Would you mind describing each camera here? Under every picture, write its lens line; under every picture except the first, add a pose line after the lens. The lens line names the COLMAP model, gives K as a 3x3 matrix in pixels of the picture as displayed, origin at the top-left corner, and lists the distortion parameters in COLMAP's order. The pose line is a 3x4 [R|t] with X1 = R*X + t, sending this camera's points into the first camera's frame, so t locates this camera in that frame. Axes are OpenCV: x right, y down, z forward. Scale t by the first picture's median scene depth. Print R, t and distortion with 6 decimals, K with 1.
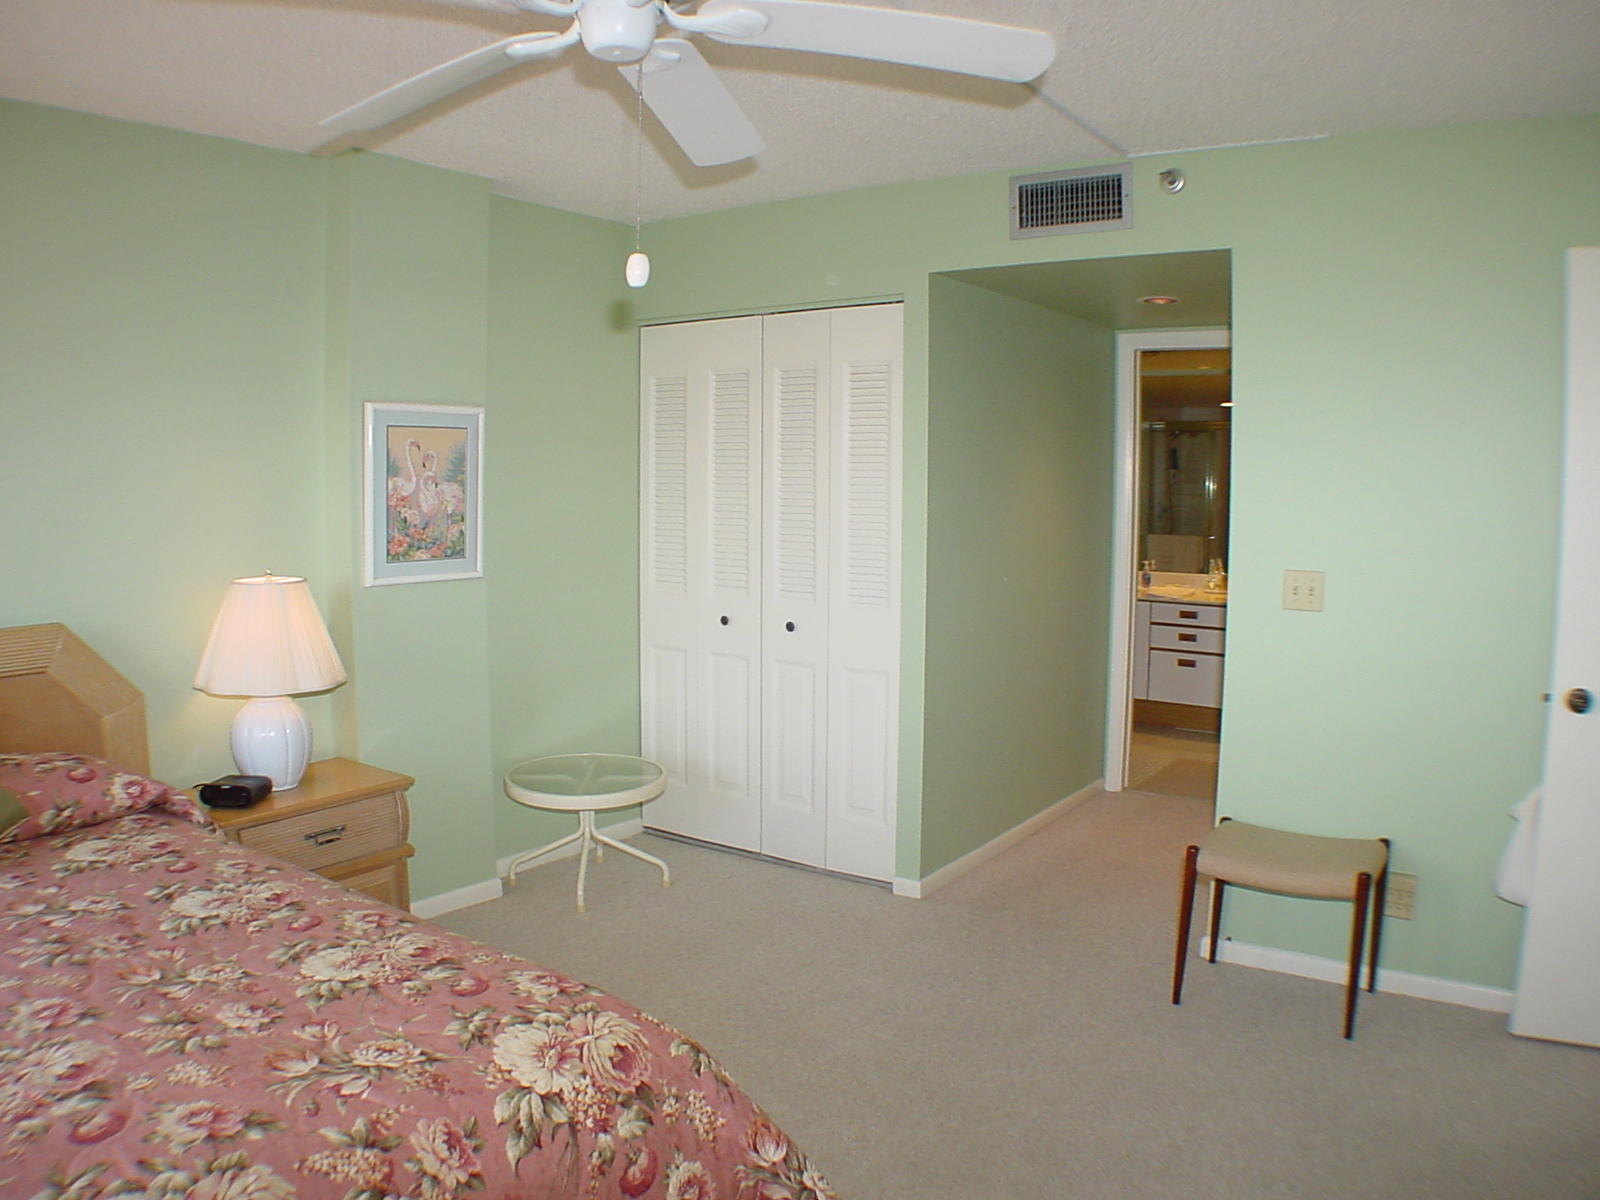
lens RADIAL K [[1198.3, 0, 796.9], [0, 1198.3, 582.7], [0, 0, 1]] dist [-0.264166, 0.114568]
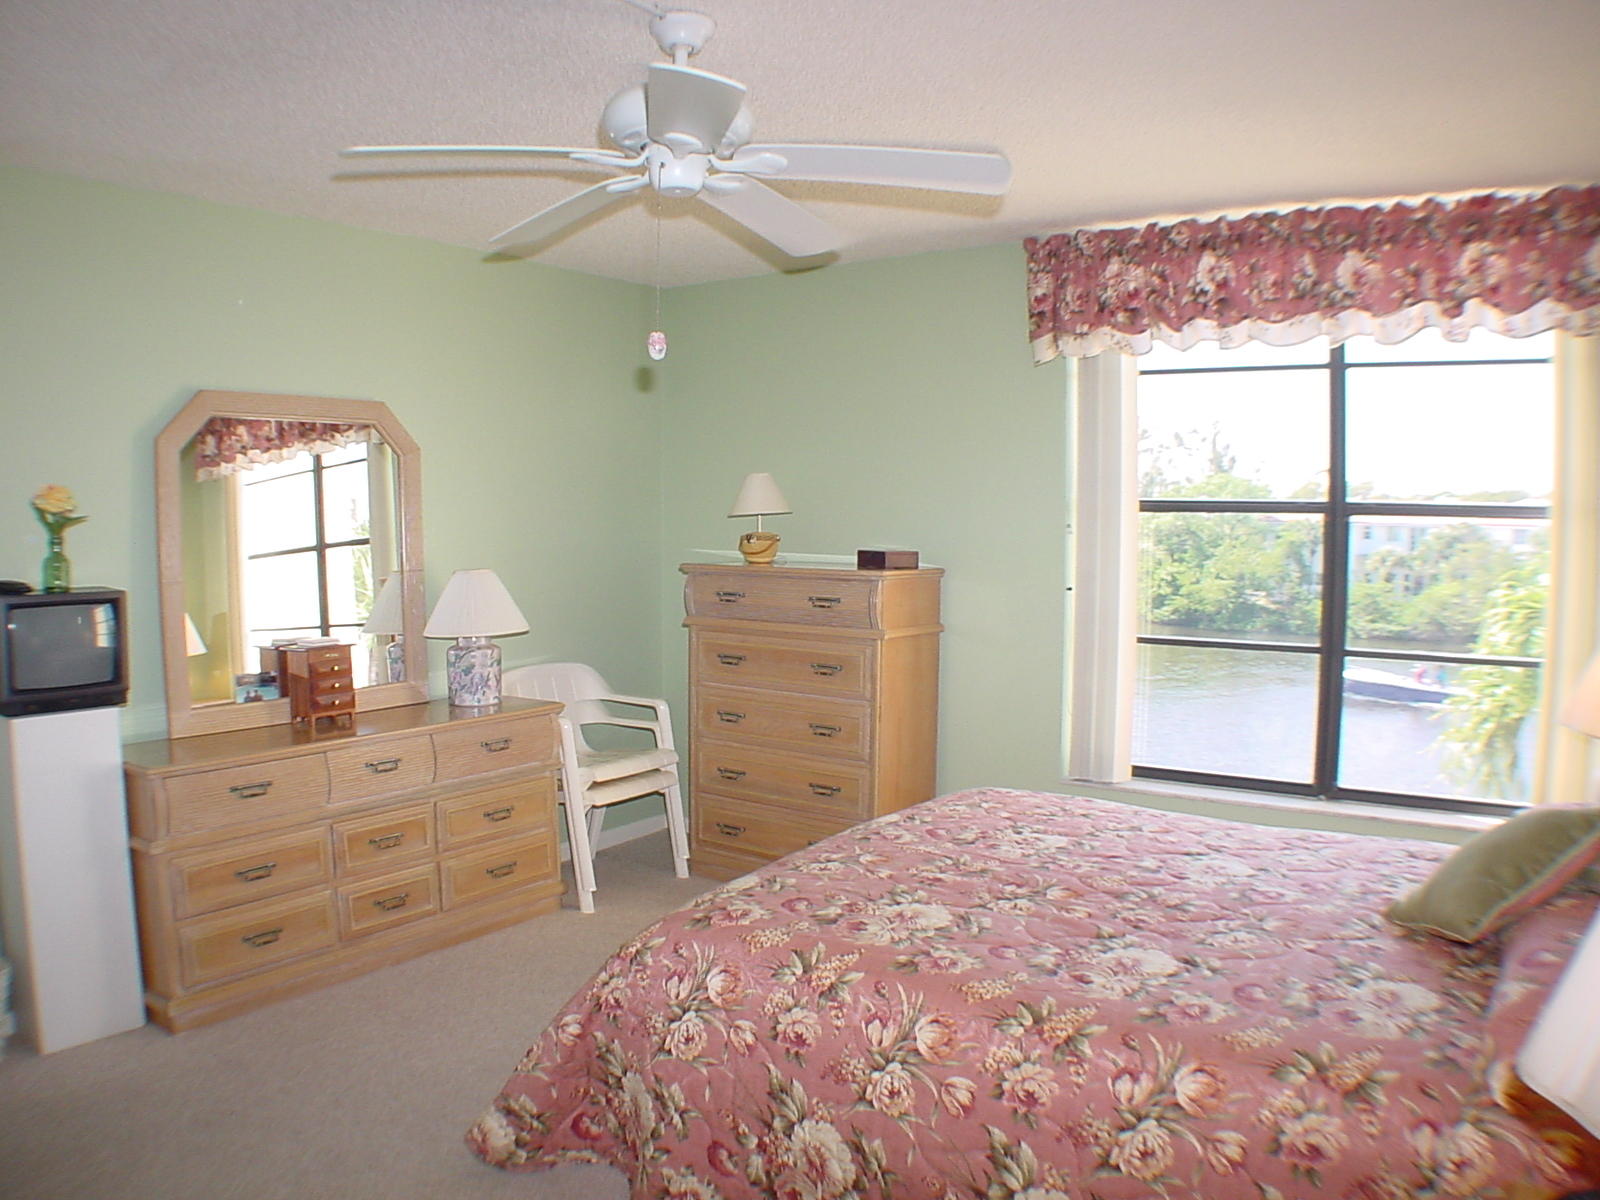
lens RADIAL K [[1198.3, 0, 796.9], [0, 1198.3, 582.7], [0, 0, 1]] dist [-0.264166, 0.114568]
pose [[-0.999925, -0.010268, 0.006613, -0.221966], [-0.009187, 0.989139, 0.146696, -0.151102], [-0.008048, 0.146624, -0.989160, 1.714984]]
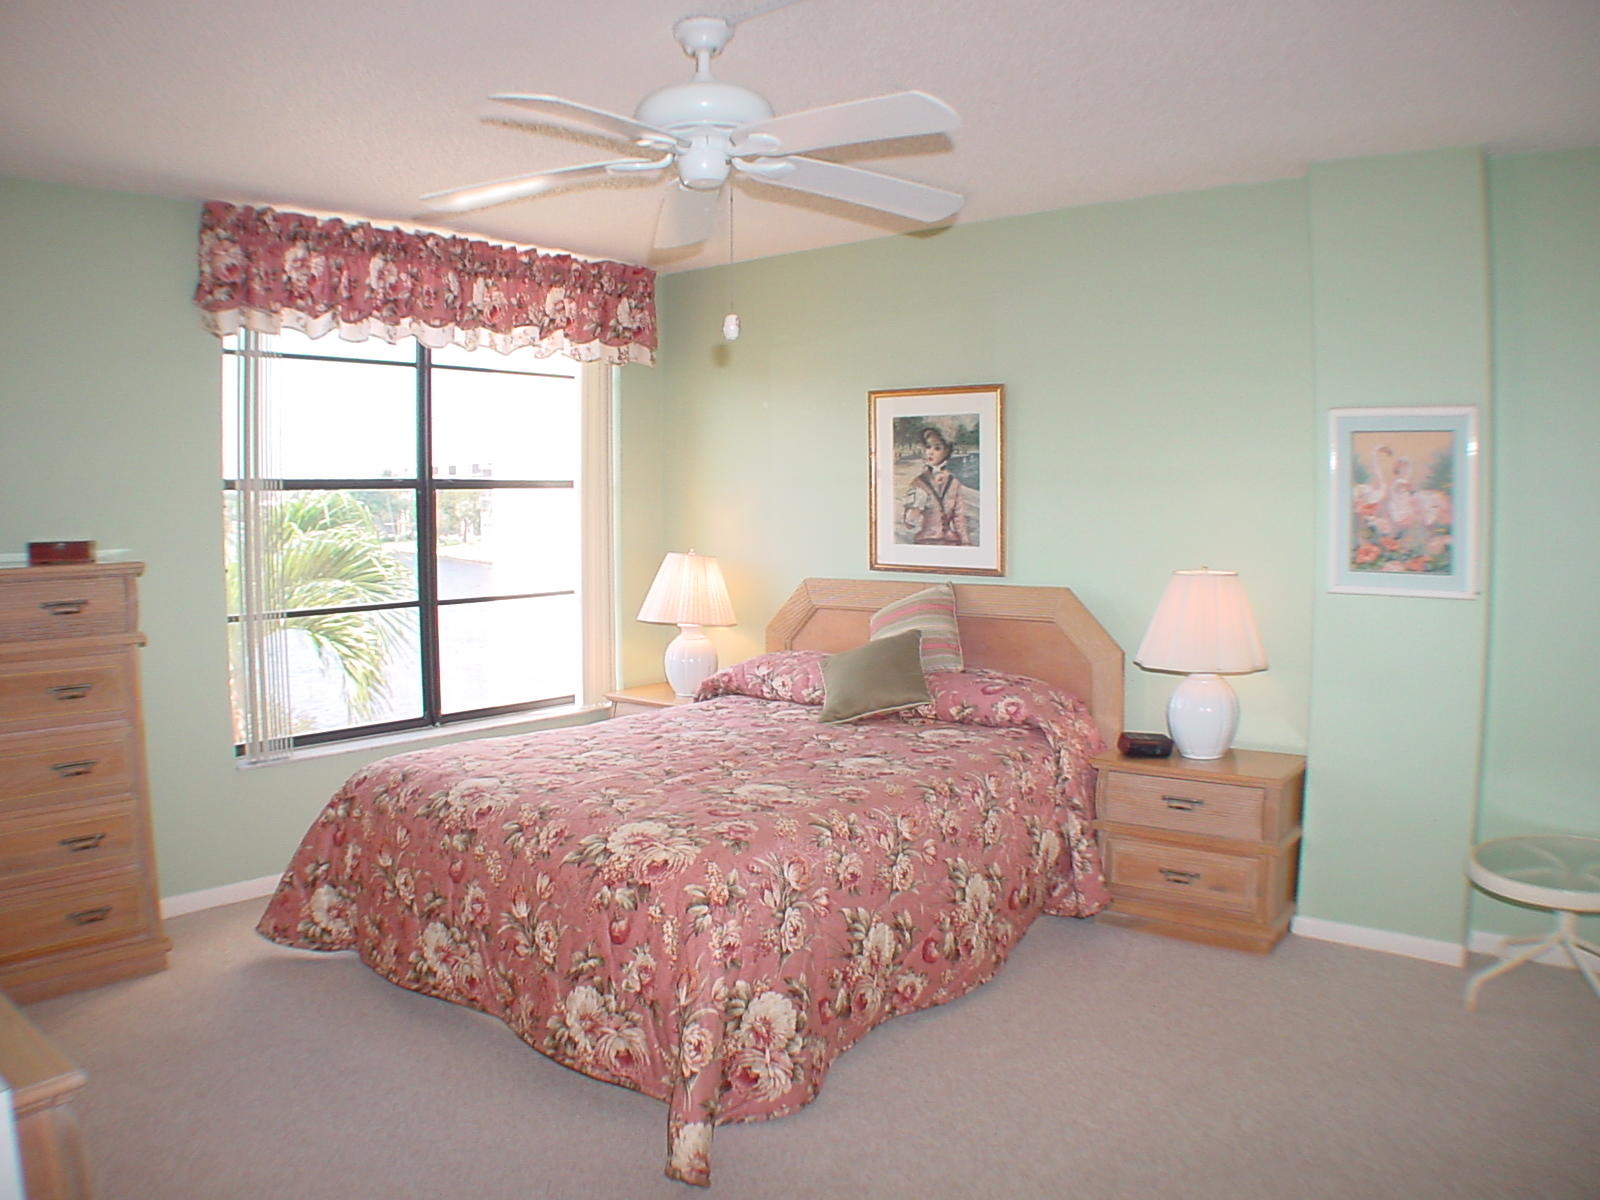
lens RADIAL K [[1198.3, 0, 796.9], [0, 1198.3, 582.7], [0, 0, 1]] dist [-0.264166, 0.114568]
pose [[-0.076436, 0.062409, -0.995119, 0.951660], [-0.084073, 0.994081, 0.068802, -0.050069], [0.993524, 0.088922, -0.070737, 0.896384]]
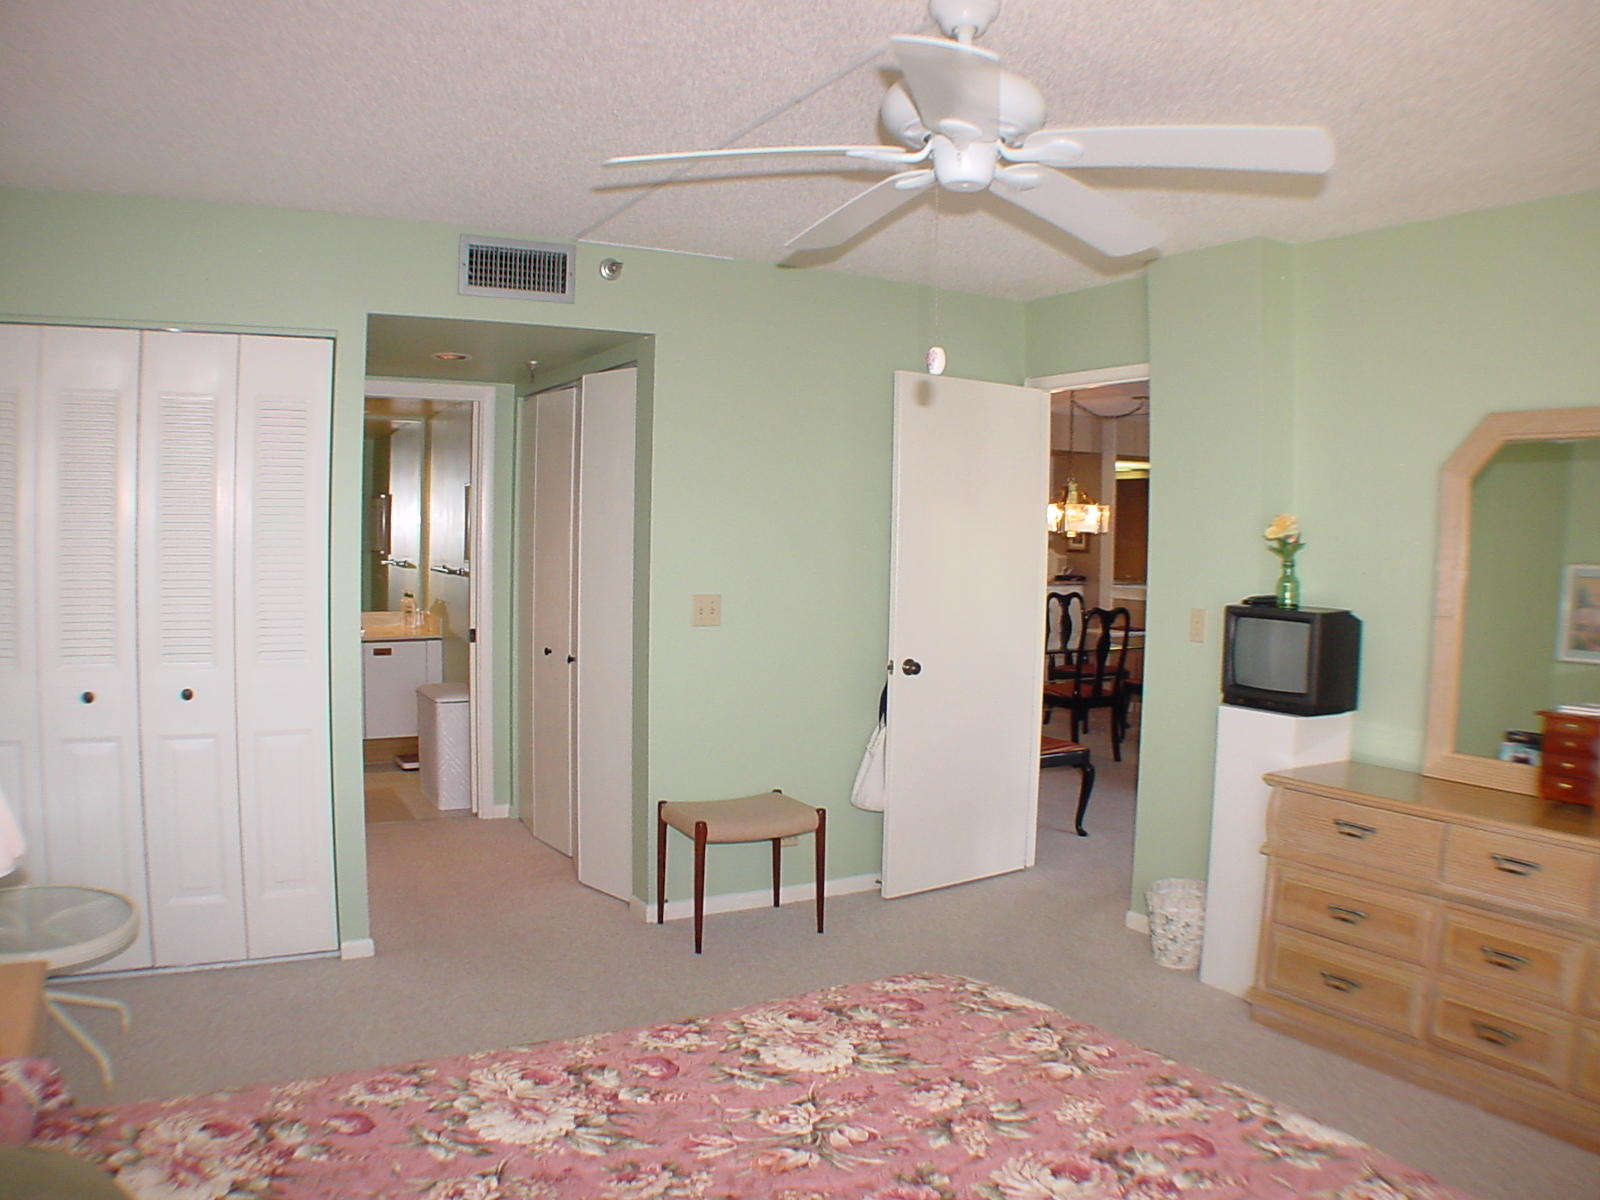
lens RADIAL K [[1198.3, 0, 796.9], [0, 1198.3, 582.7], [0, 0, 1]] dist [-0.264166, 0.114568]
pose [[0.419947, -0.037546, 0.906772, -0.985010], [0.064097, 0.997876, 0.011633, -0.044998], [-0.905282, 0.053237, 0.421461, 0.463618]]
